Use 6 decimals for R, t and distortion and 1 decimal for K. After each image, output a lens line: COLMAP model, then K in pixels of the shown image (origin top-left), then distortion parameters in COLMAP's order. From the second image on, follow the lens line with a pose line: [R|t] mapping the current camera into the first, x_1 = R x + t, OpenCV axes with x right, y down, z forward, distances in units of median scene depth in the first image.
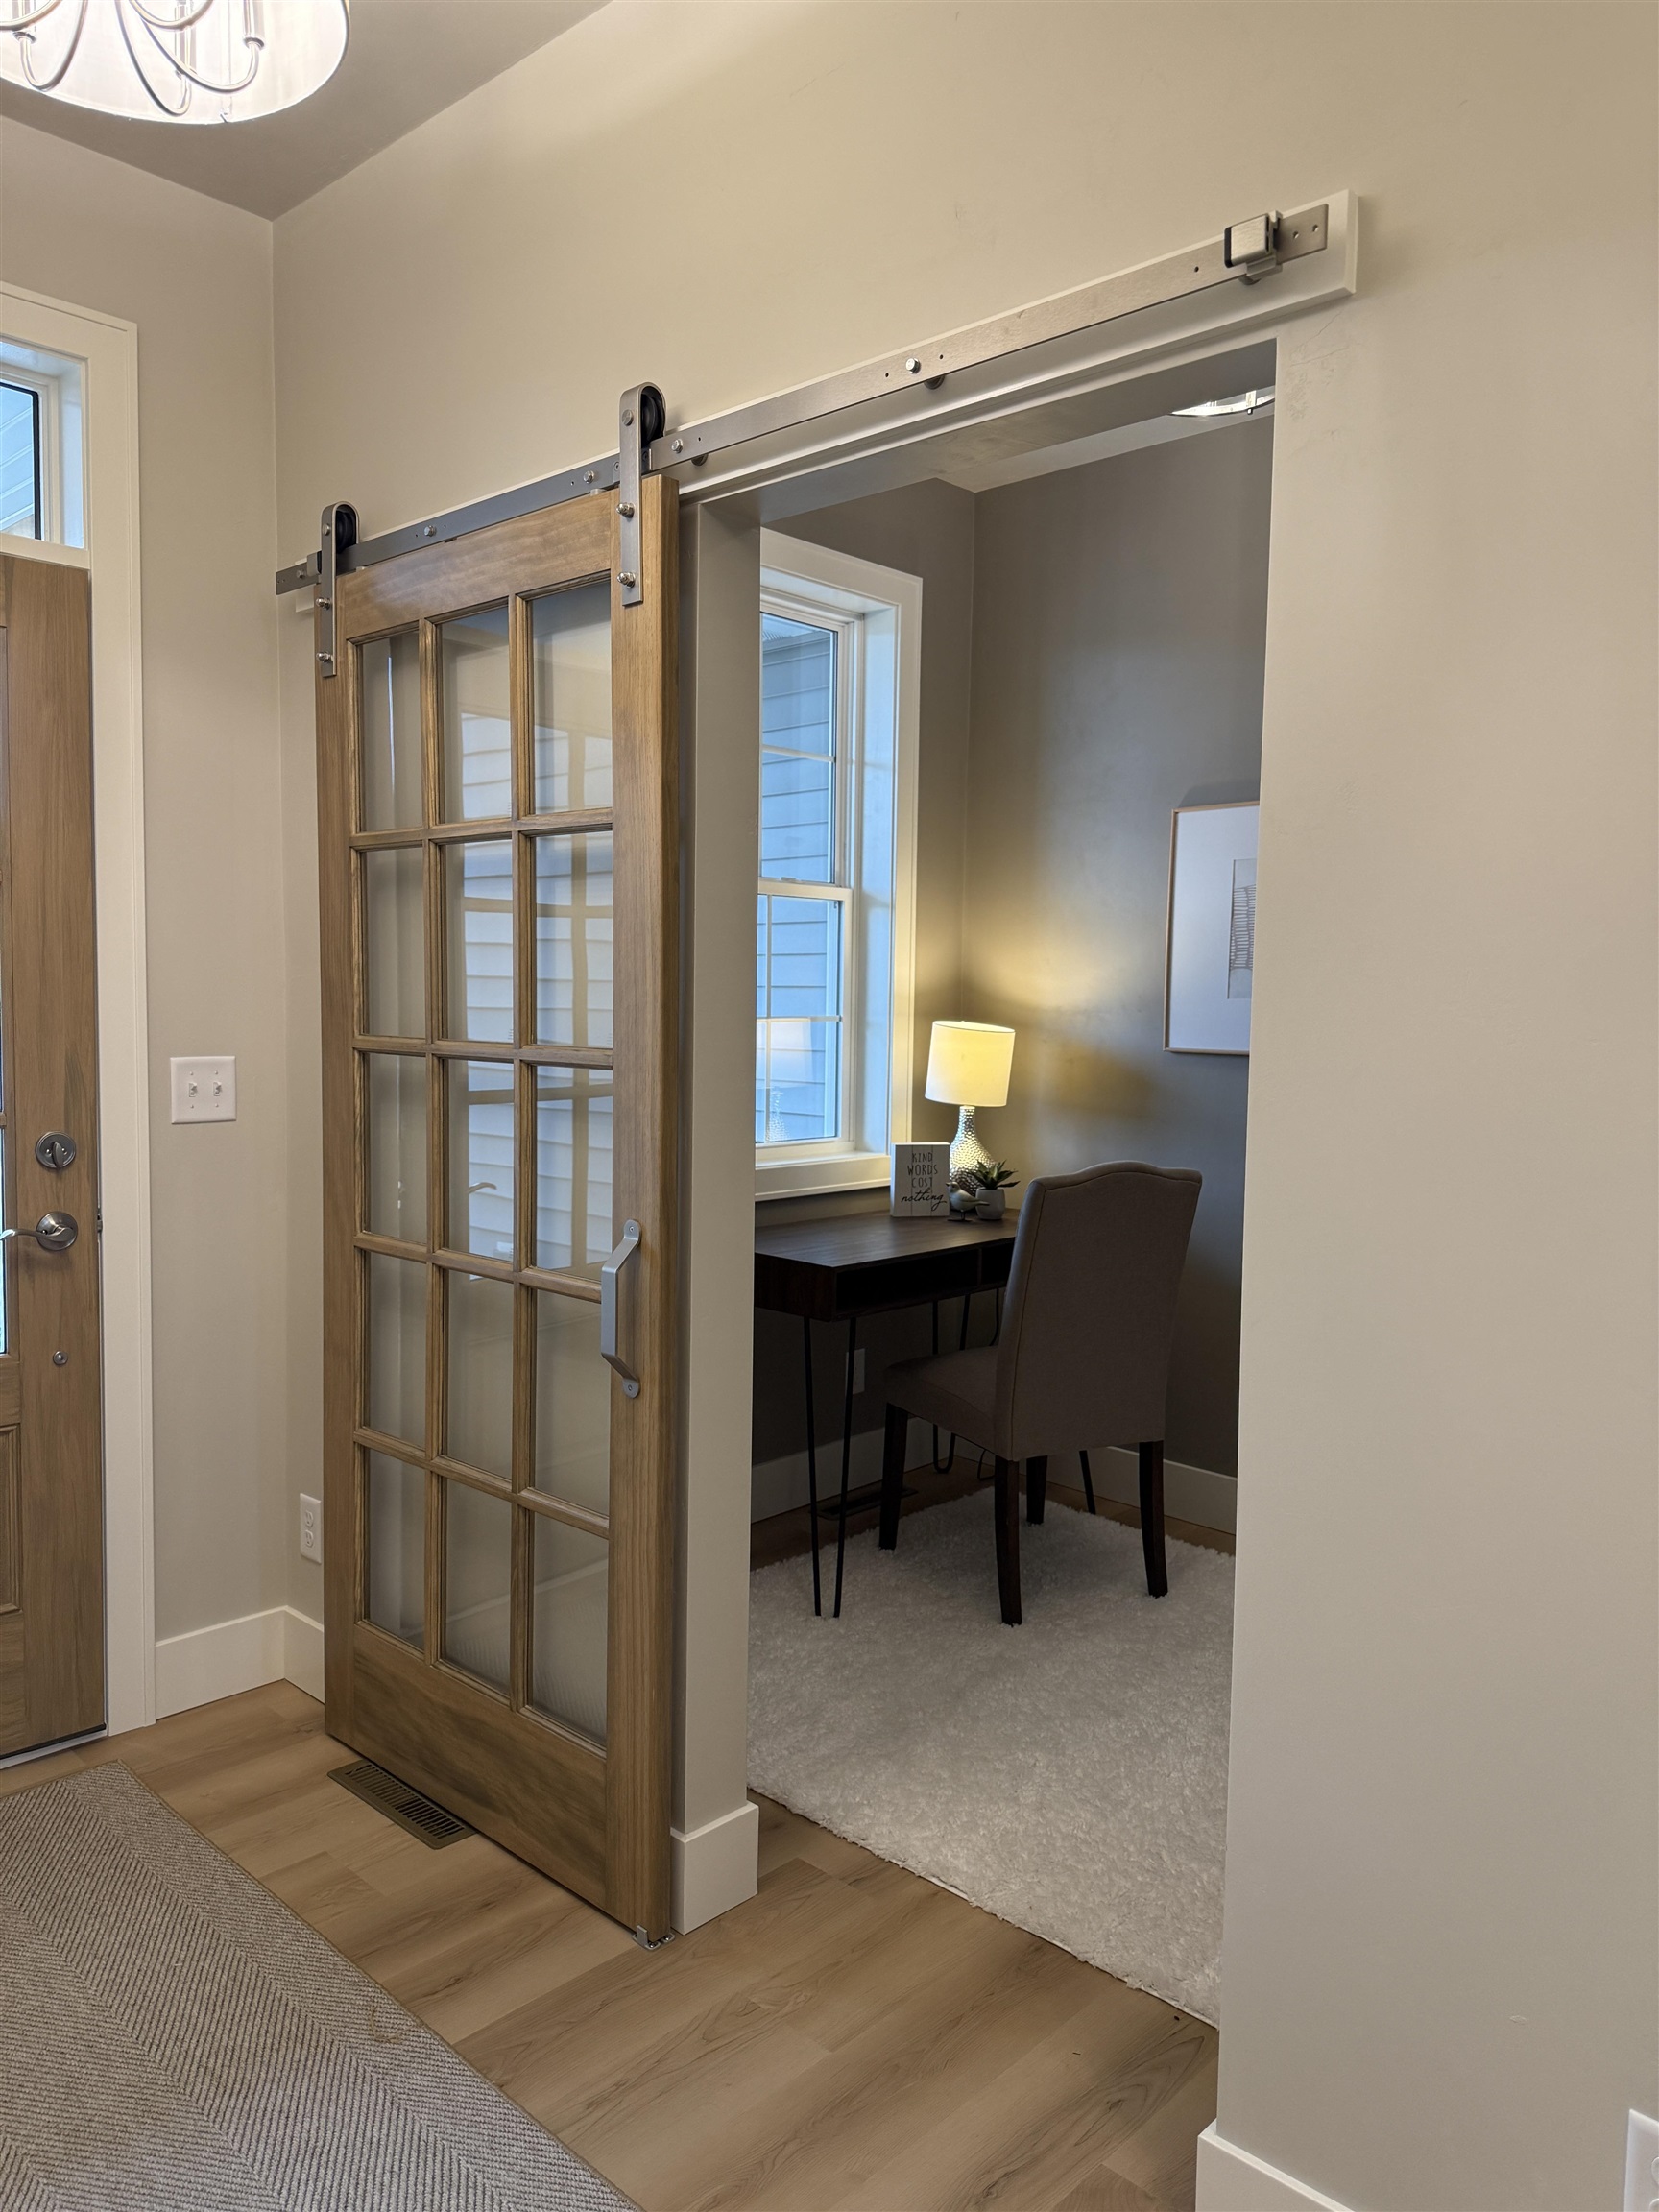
lens RADIAL K [[1562.3, 0, 837.0], [0, 1562.3, 1117.7], [0, 0, 1]] dist [0.074506, -0.085589]
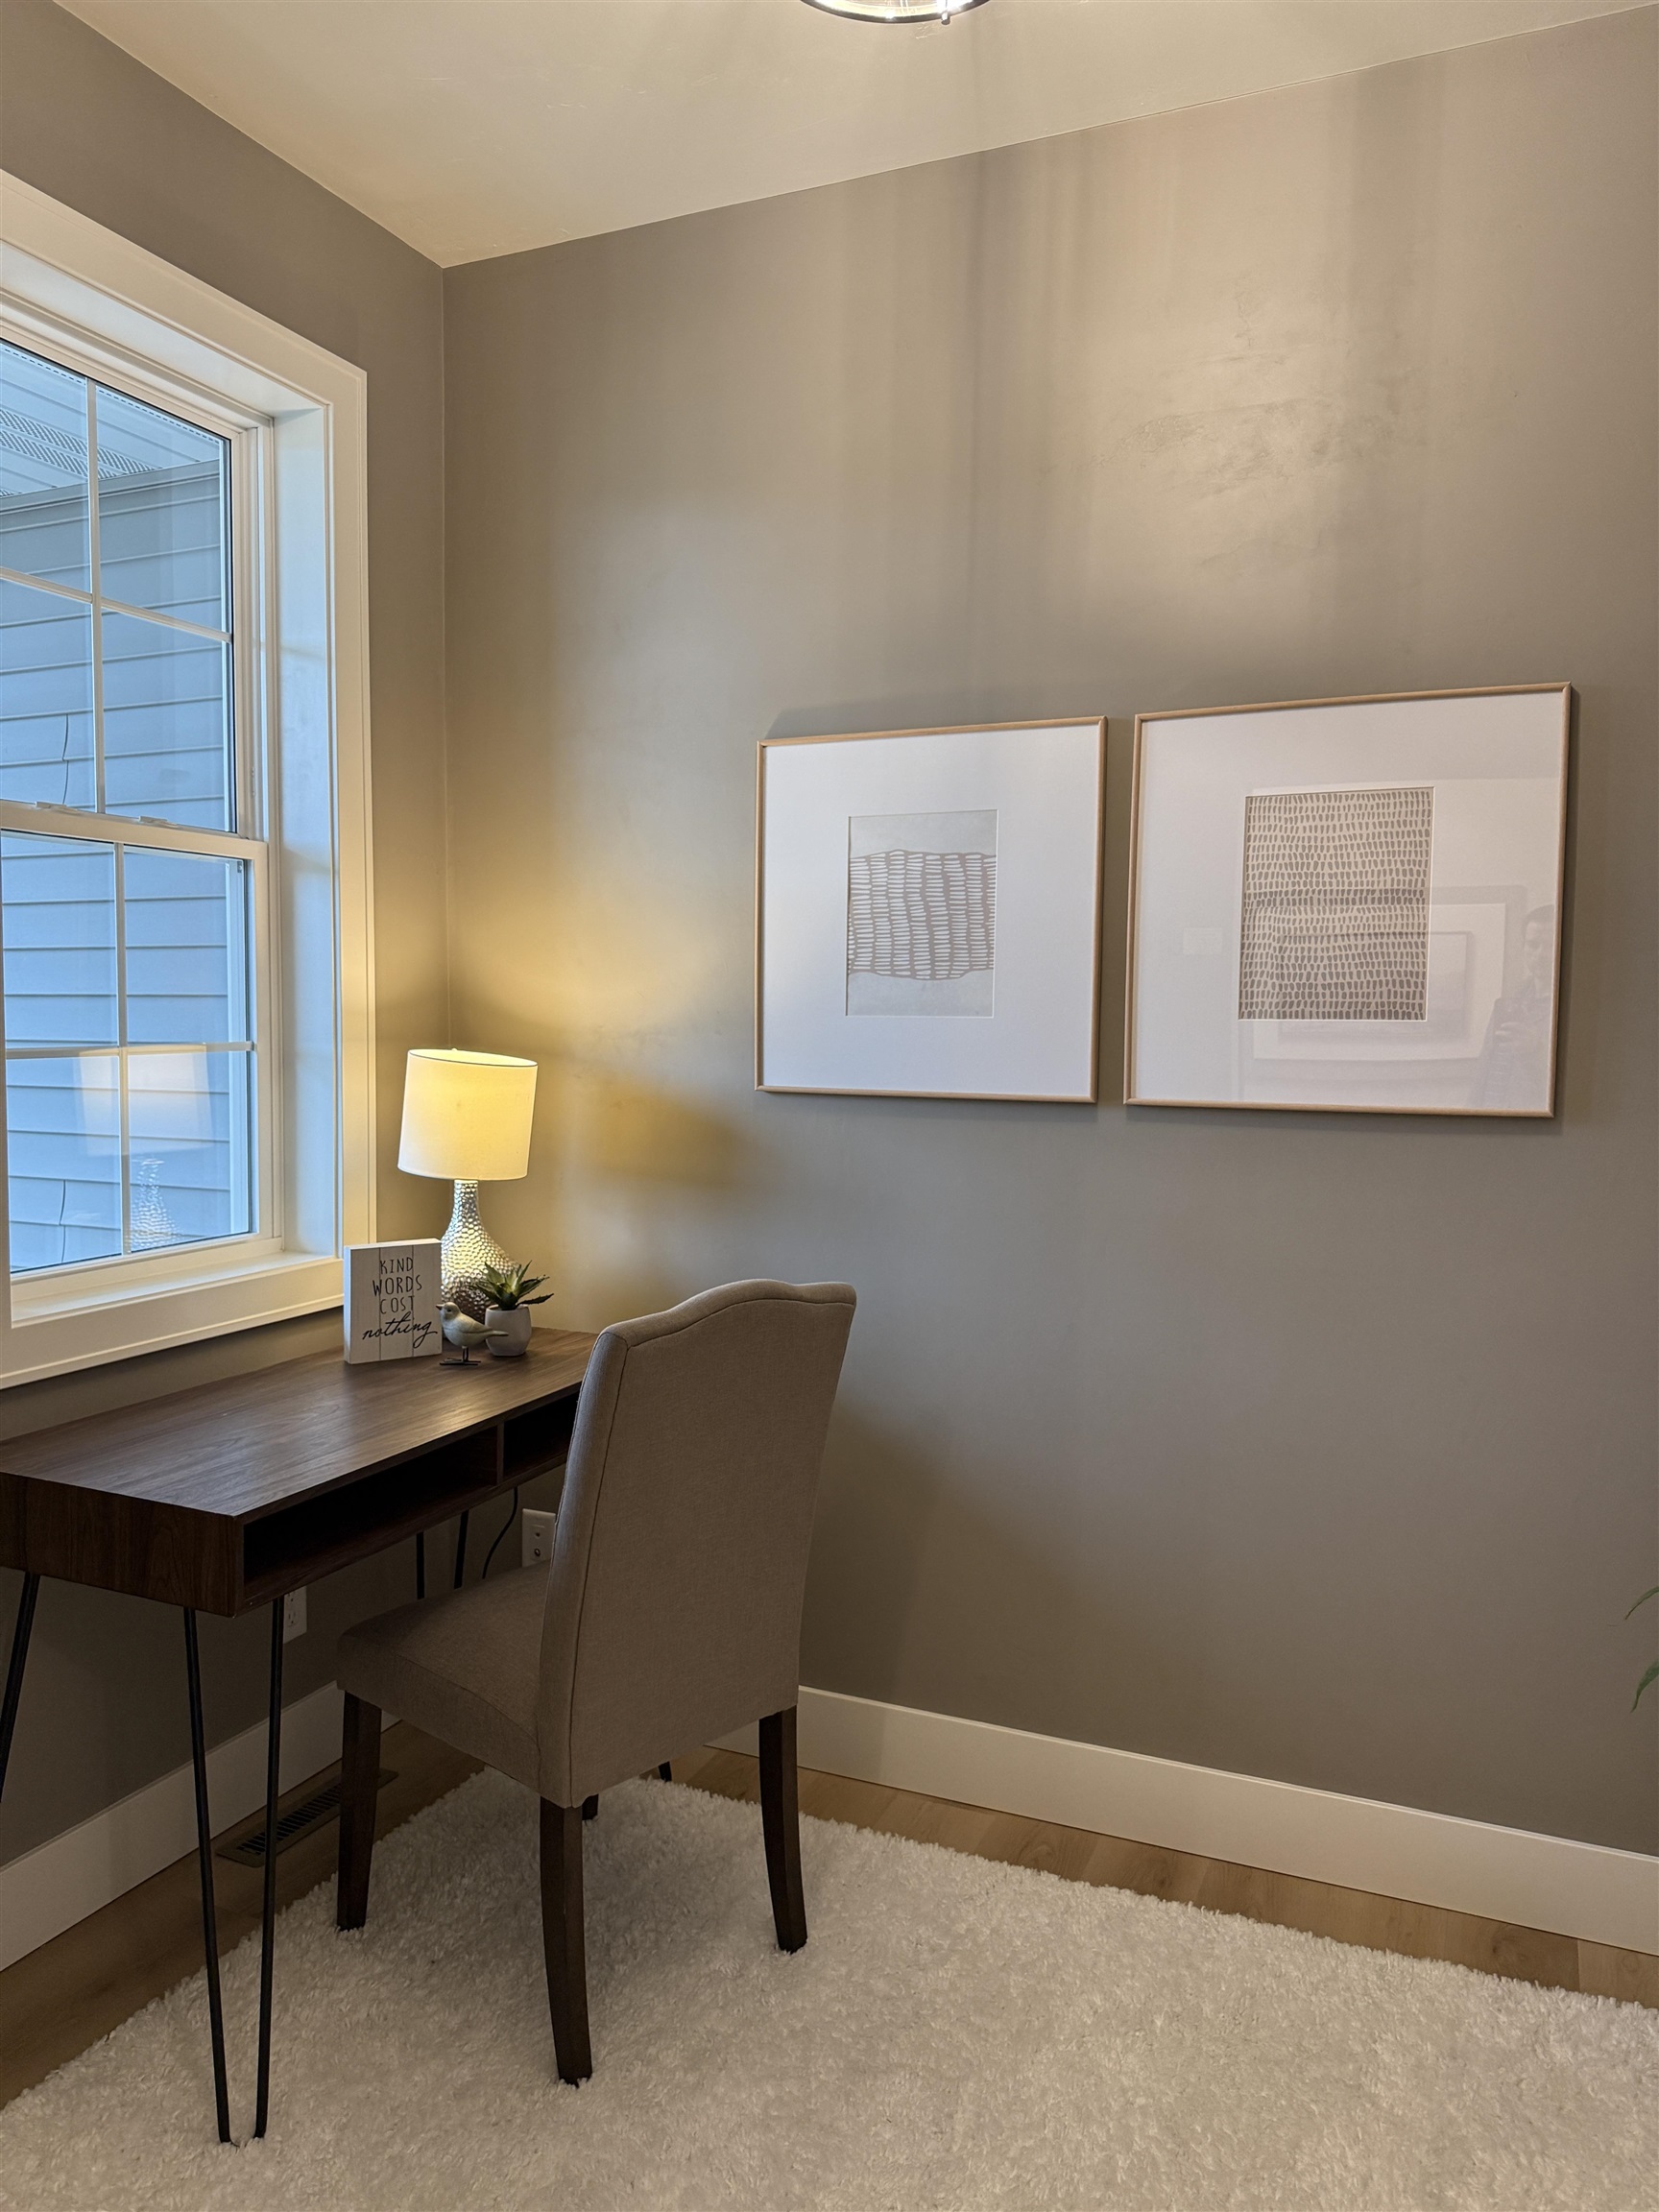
lens RADIAL K [[1562.3, 0, 837.1], [0, 1562.3, 1109.5], [0, 0, 1]] dist [0.074506, -0.085589]
pose [[0.940965, -0.023849, 0.337662, 0.009372], [0.027664, 0.999596, -0.006490, -0.029118], [-0.337371, 0.015447, 0.941245, 0.343334]]
